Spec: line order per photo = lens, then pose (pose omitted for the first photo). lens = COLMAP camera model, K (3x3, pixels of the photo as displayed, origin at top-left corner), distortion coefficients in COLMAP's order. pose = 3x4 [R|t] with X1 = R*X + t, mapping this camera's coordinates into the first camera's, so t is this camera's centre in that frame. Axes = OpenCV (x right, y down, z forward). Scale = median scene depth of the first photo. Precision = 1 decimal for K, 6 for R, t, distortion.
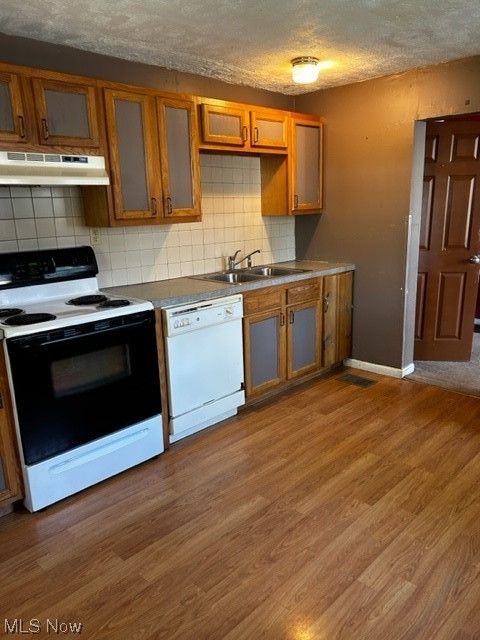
lens RADIAL K [[484.6, 0, 240.0], [0, 484.6, 321.7], [0, 0, 1]] dist [0.050944, -0.008764]
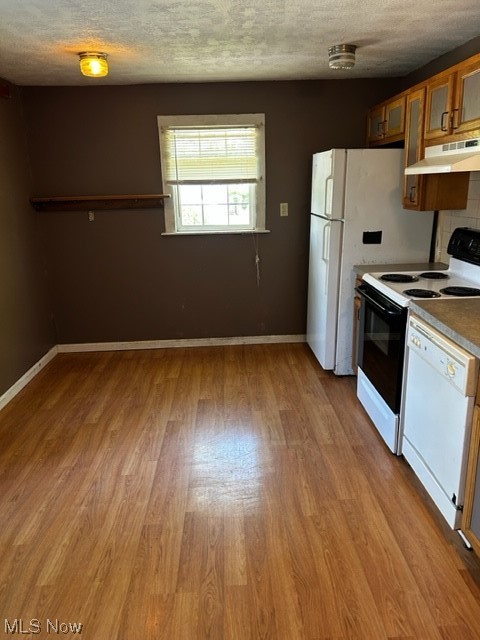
lens RADIAL K [[484.6, 0, 240.0], [0, 484.6, 319.6], [0, 0, 1]] dist [0.050944, -0.008764]
pose [[-0.690138, 0.239147, -0.683021, 0.761048], [-0.129870, 0.887569, 0.441989, -0.416310], [0.711929, 0.393738, -0.581487, 1.469388]]
